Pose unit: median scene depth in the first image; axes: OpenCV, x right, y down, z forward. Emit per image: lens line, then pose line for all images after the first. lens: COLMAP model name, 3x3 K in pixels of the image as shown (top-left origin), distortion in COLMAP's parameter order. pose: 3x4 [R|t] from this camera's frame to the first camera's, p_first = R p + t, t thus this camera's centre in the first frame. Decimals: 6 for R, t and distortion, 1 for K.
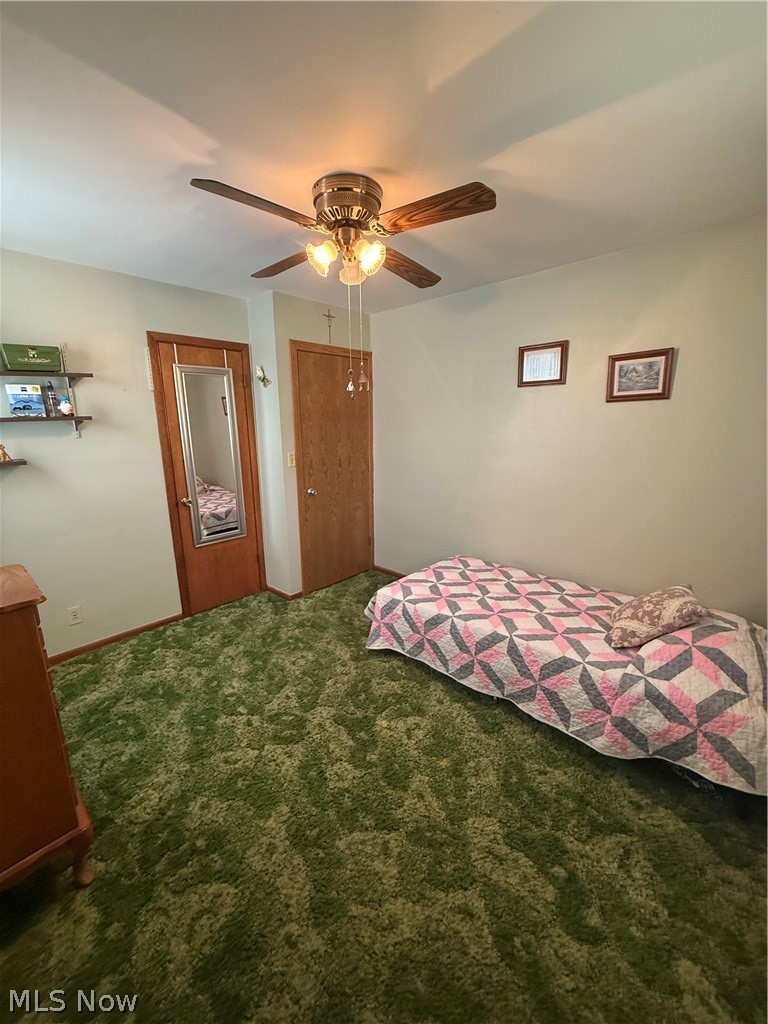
lens RADIAL K [[407.5, 0, 384.0], [0, 407.5, 512.0], [0, 0, 1]] dist [-0.000228, -0.000009]
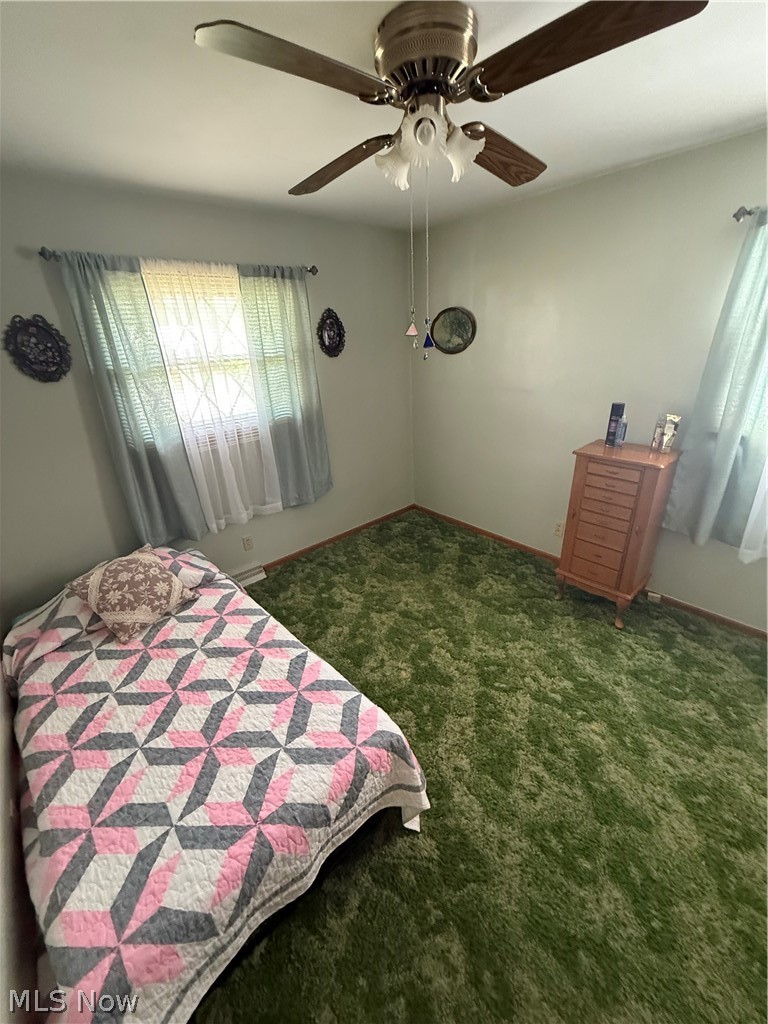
lens RADIAL K [[407.5, 0, 384.0], [0, 407.5, 512.0], [0, 0, 1]] dist [-0.000228, -0.000009]
pose [[-0.994323, 0.018730, 0.104741, -0.066398], [0.077351, 0.803188, 0.590682, -0.432821], [-0.073063, 0.595431, -0.800077, 1.534692]]
